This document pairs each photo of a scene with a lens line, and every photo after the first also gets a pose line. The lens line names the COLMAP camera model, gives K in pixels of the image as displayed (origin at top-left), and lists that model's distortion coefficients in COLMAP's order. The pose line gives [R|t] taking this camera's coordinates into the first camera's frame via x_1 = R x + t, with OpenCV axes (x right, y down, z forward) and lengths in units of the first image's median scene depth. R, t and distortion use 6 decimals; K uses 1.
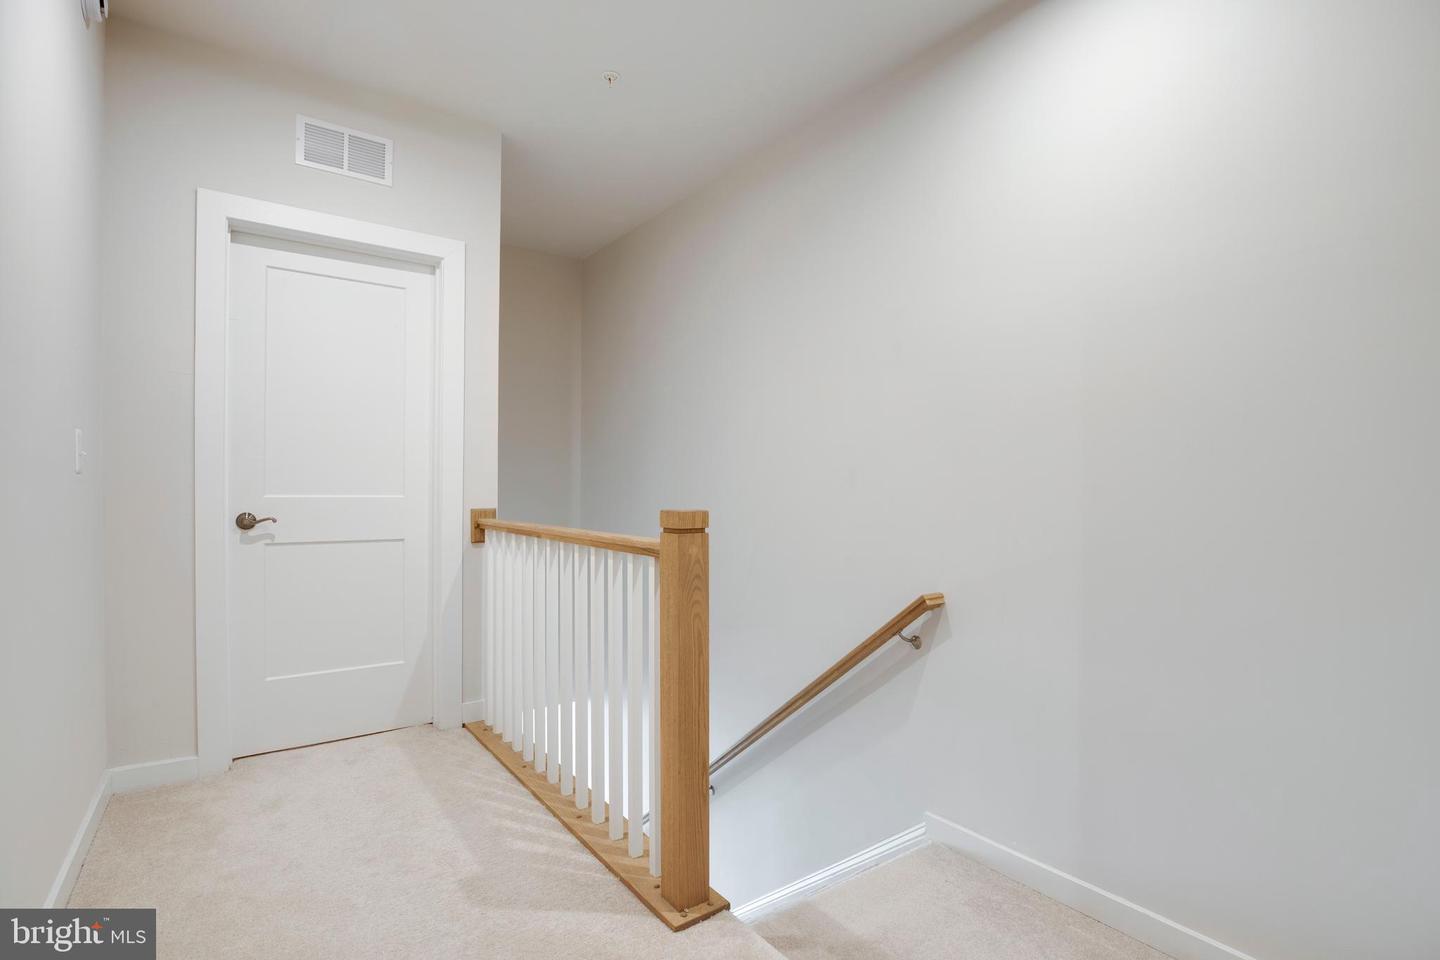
lens RADIAL K [[686.2, 0, 724.8], [0, 686.2, 494.0], [0, 0, 1]] dist [-0.026599, 0.000207]
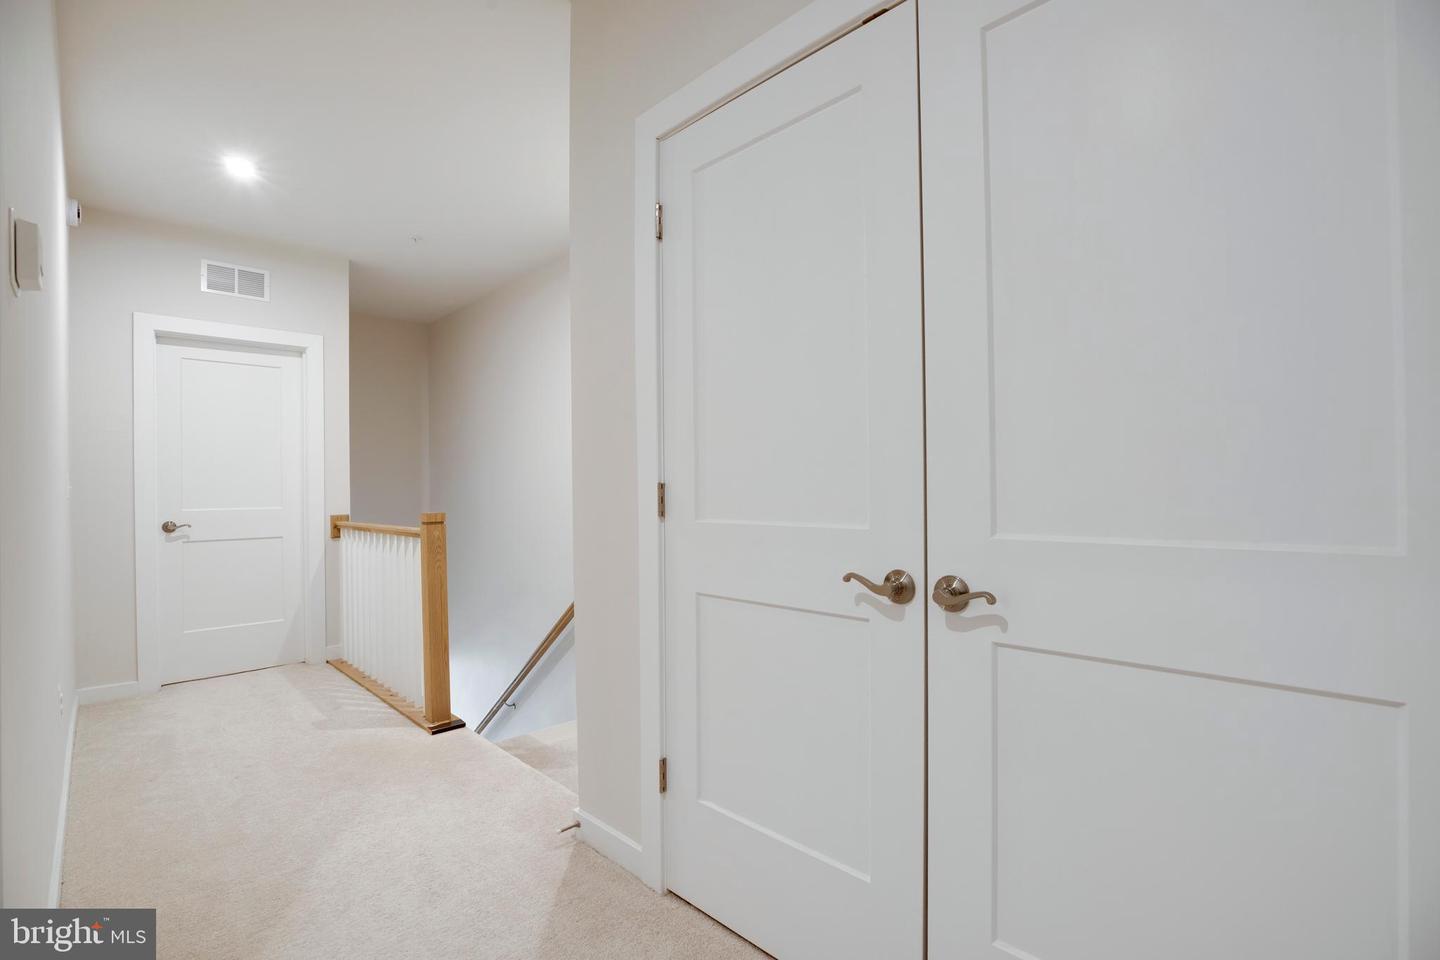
lens RADIAL K [[675.9, 0, 714.6], [0, 675.9, 486.8], [0, 0, 1]] dist [-0.017108, 0.000311]
pose [[0.992970, -0.019898, 0.116683, 0.325070], [0.021343, 0.999710, -0.011149, -0.006573], [-0.116428, 0.013561, 0.993107, -0.617883]]
